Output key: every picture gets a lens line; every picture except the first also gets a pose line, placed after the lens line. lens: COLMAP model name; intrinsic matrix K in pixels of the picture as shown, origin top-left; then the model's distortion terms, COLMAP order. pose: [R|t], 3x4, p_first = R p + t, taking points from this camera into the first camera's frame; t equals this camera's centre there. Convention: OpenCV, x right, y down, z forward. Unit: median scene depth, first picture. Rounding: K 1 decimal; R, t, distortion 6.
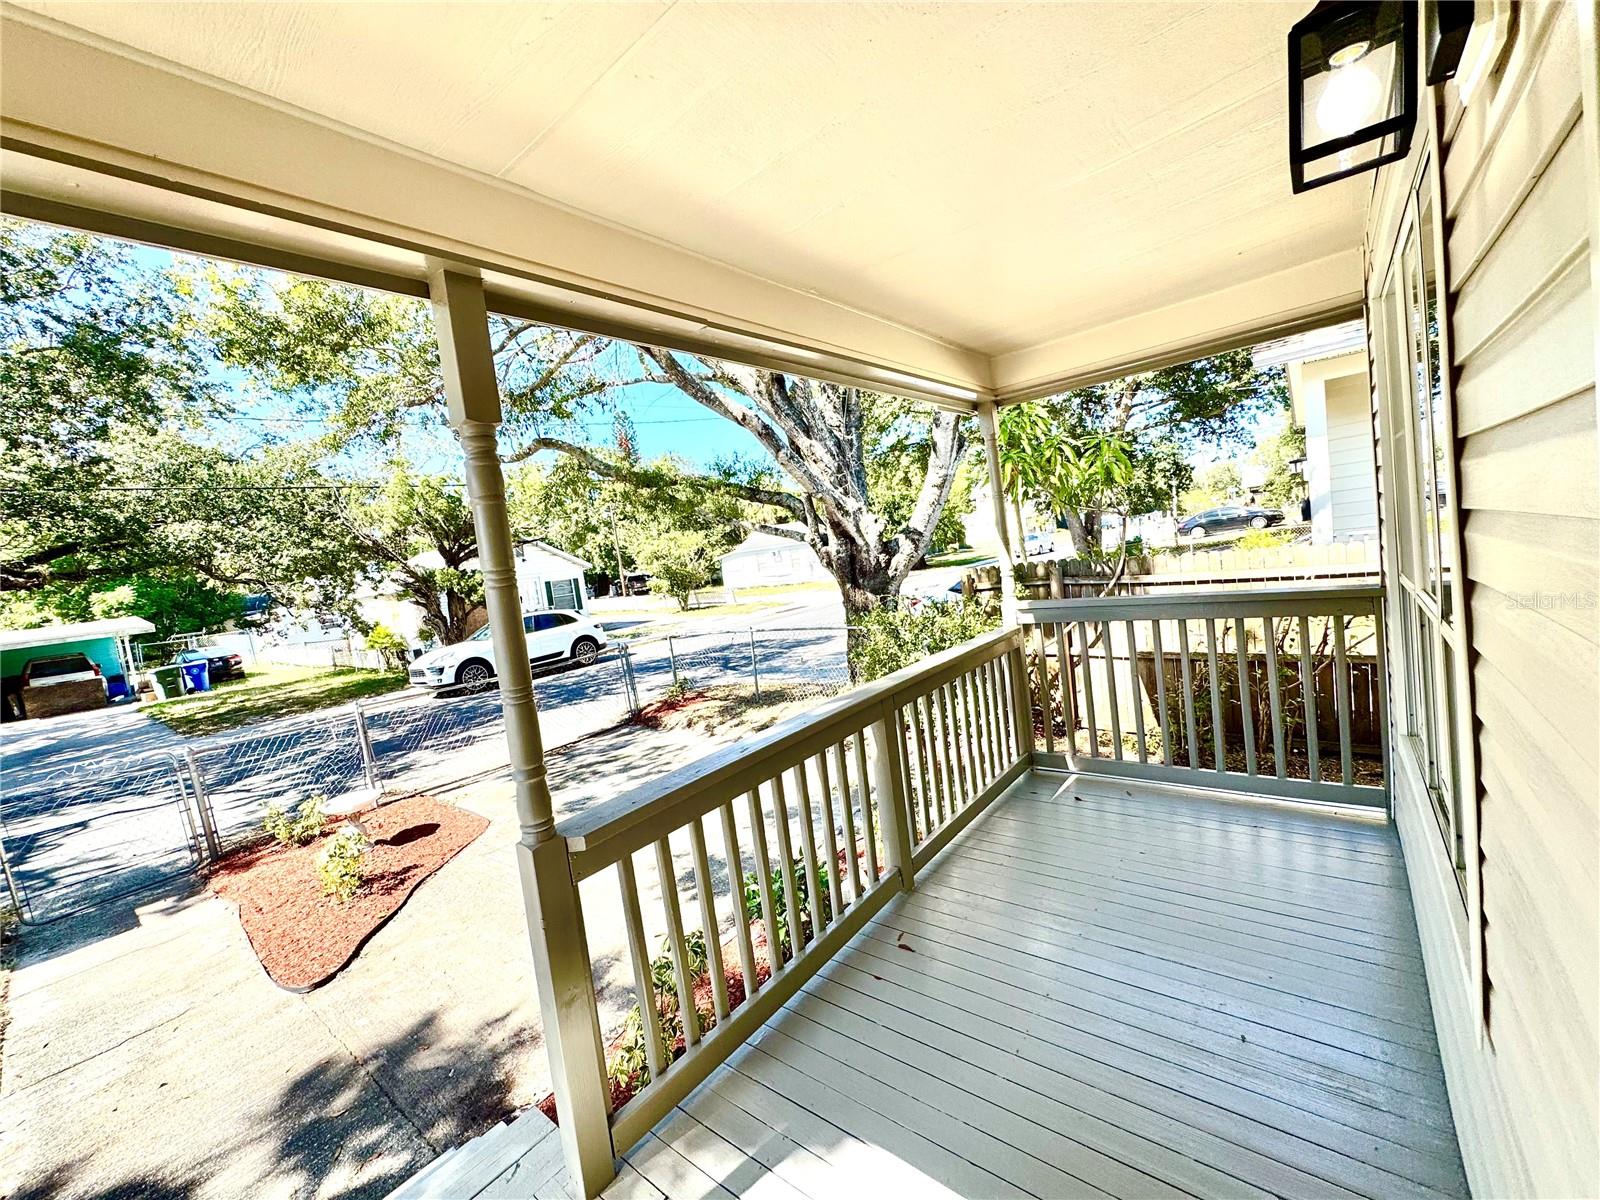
lens RADIAL K [[639.0, 0, 804.6], [0, 639.0, 600.6], [0, 0, 1]] dist [-0.003406, 0.000941]
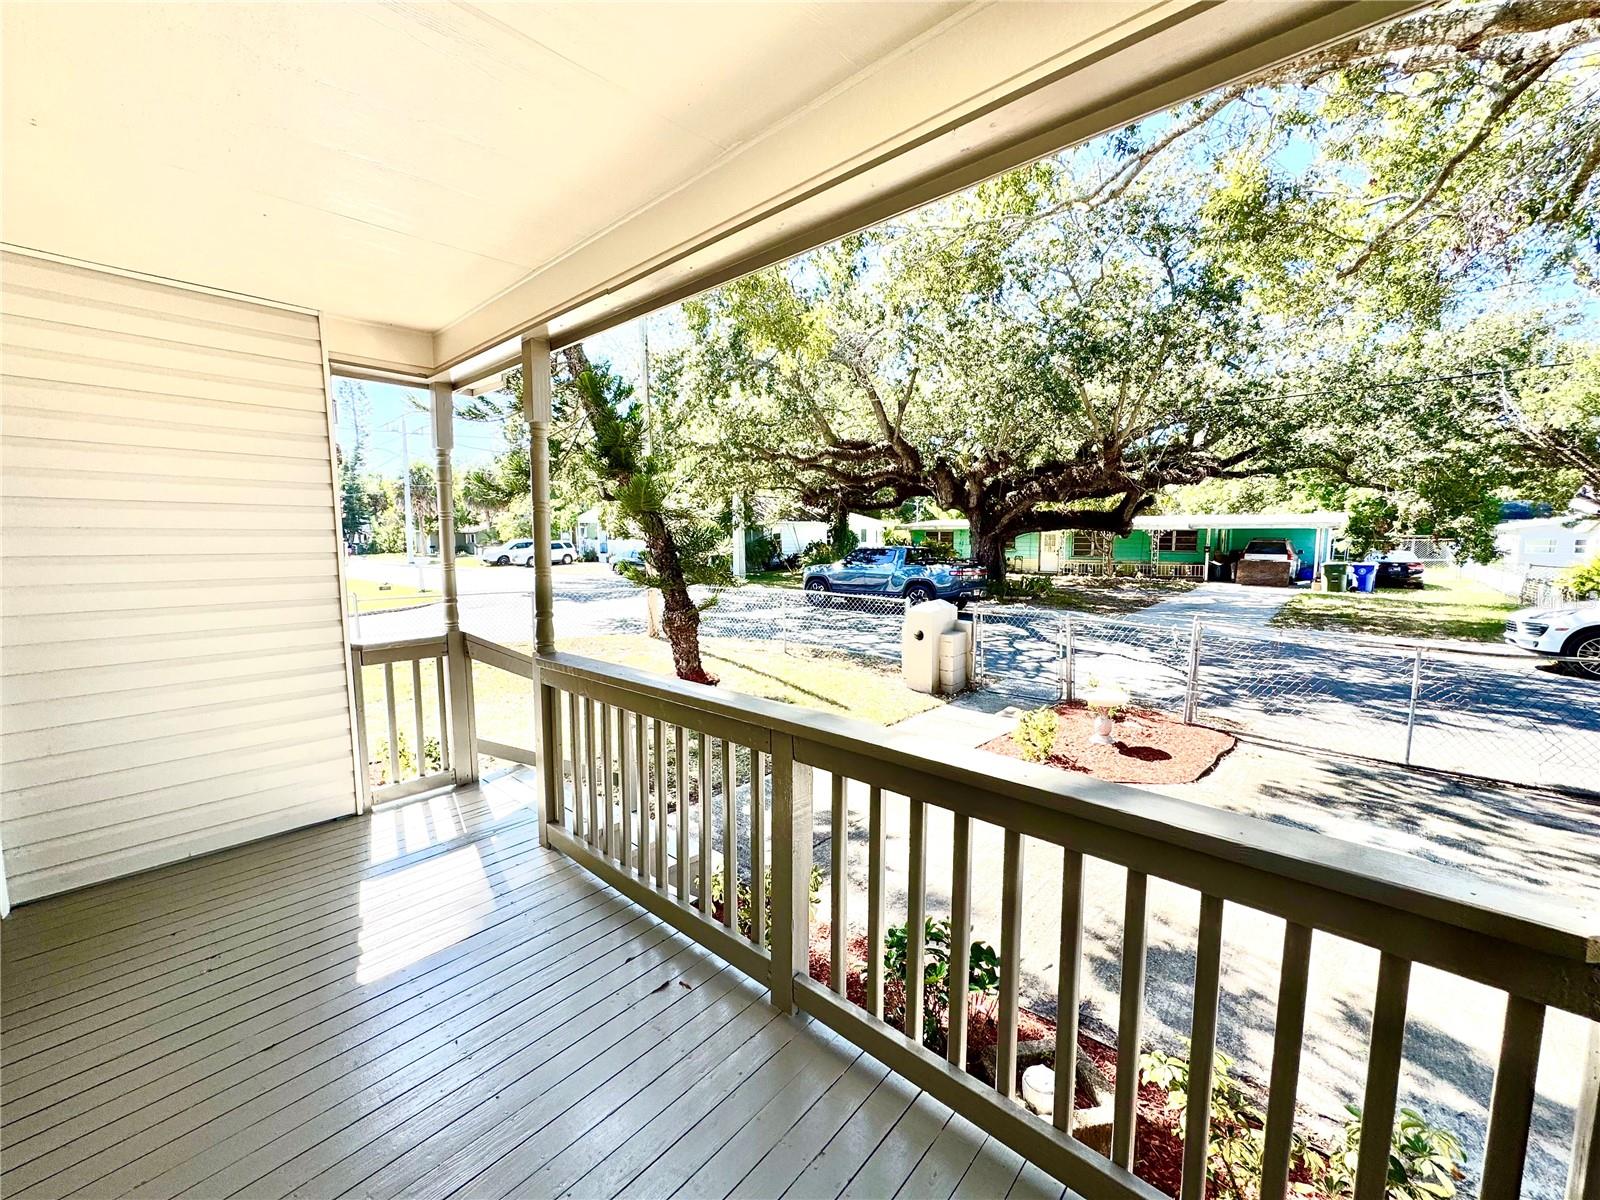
lens RADIAL K [[639.0, 0, 796.7], [0, 639.0, 597.0], [0, 0, 1]] dist [-0.003406, 0.000941]
pose [[-0.062040, 0.221671, -0.973146, 0.278186], [-0.065459, 0.972021, 0.225588, -0.054663], [0.995925, 0.077696, -0.045793, 0.369681]]
